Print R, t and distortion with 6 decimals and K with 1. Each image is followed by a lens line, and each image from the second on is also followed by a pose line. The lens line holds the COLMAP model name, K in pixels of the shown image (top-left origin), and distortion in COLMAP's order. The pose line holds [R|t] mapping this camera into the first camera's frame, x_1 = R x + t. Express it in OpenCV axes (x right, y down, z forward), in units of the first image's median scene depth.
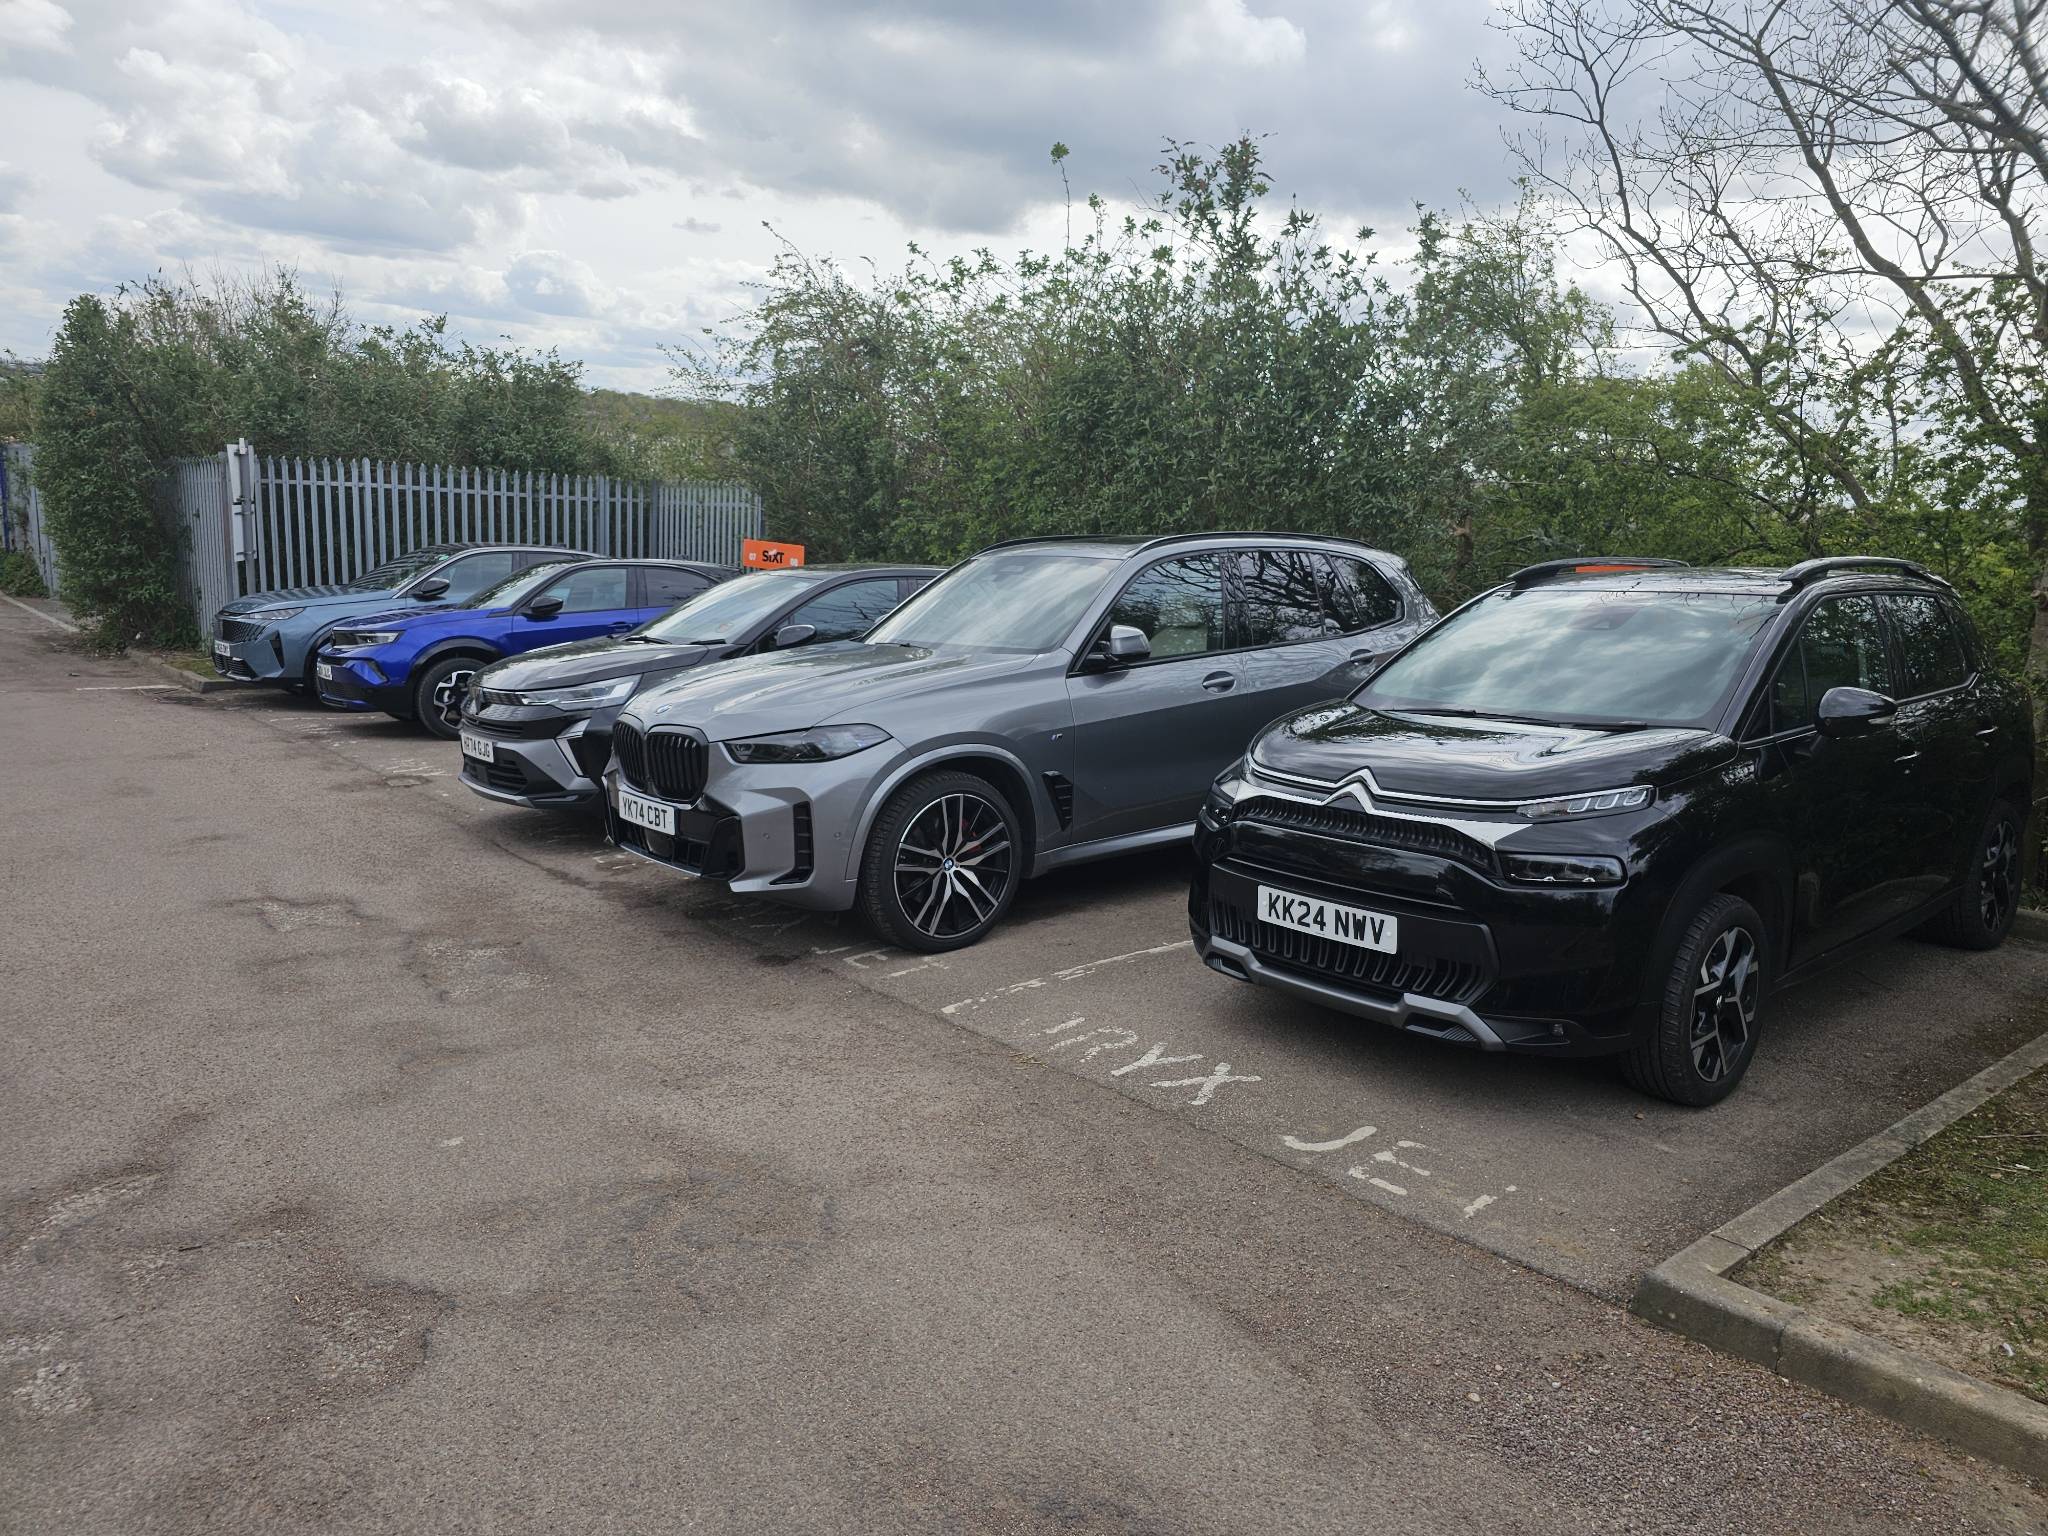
lens RADIAL K [[1372.3, 0, 1030.7], [0, 1372.3, 765.6], [0, 0, 1]] dist [0.053899, -0.040342]
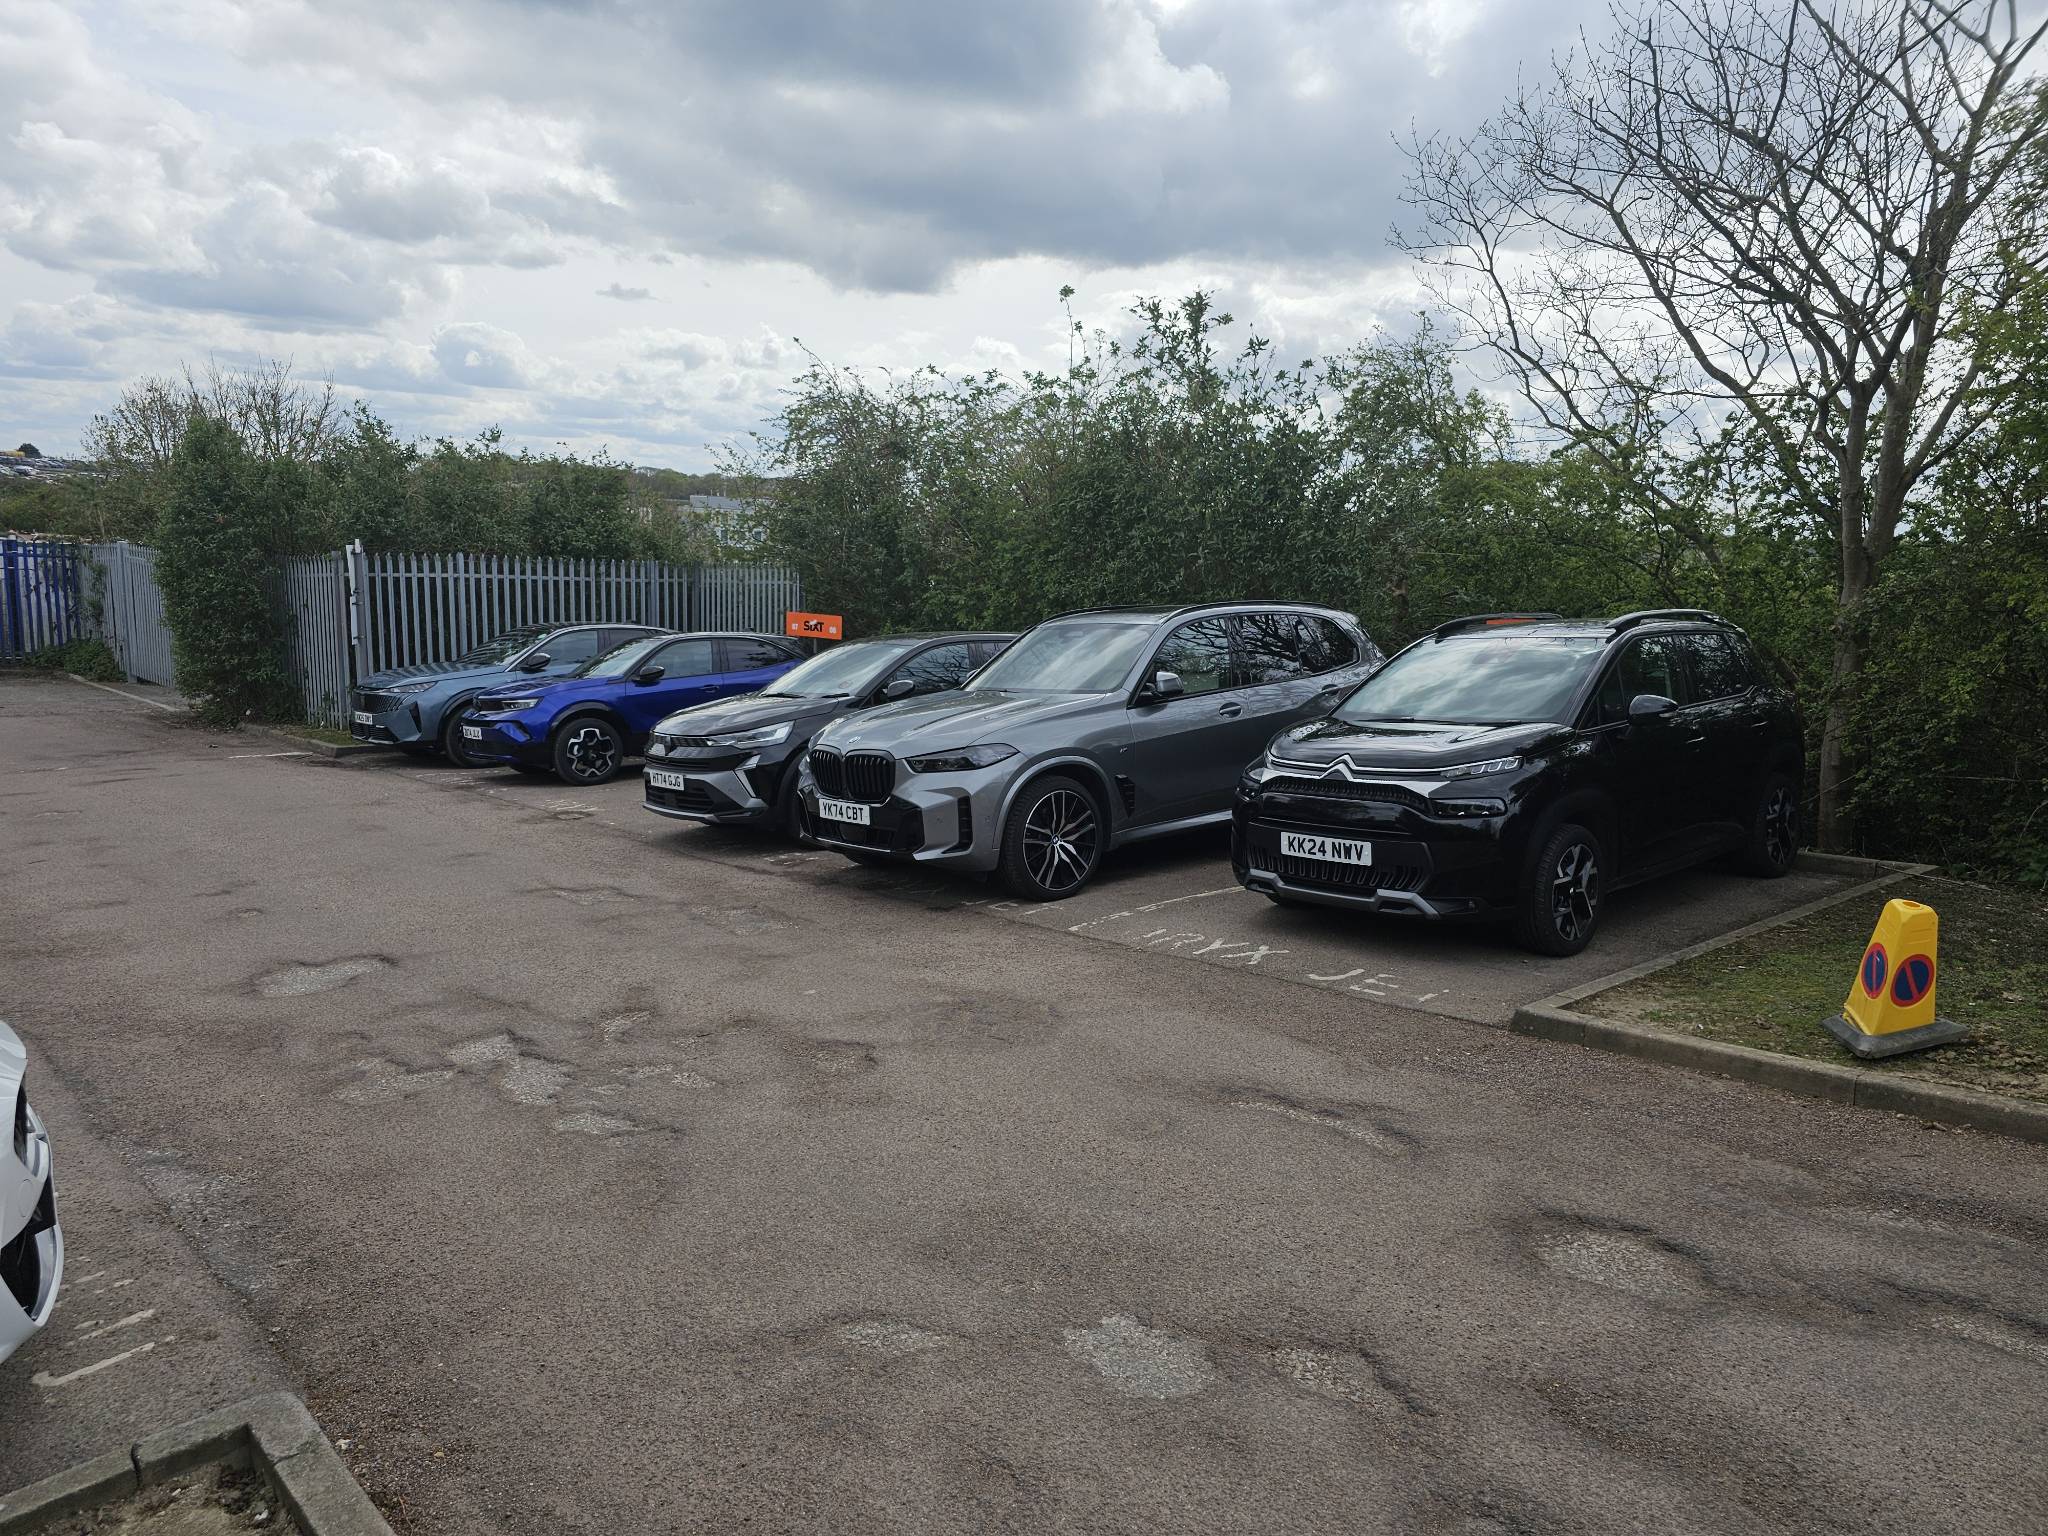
lens RADIAL K [[1477.5, 0, 985.1], [0, 1477.5, 770.8], [0, 0, 1]] dist [0.080224, -0.112529]
pose [[0.999126, -0.032885, 0.025787, -0.111198], [0.033946, 0.998548, -0.041831, 0.040122], [-0.024374, 0.042670, 0.998792, -0.356681]]
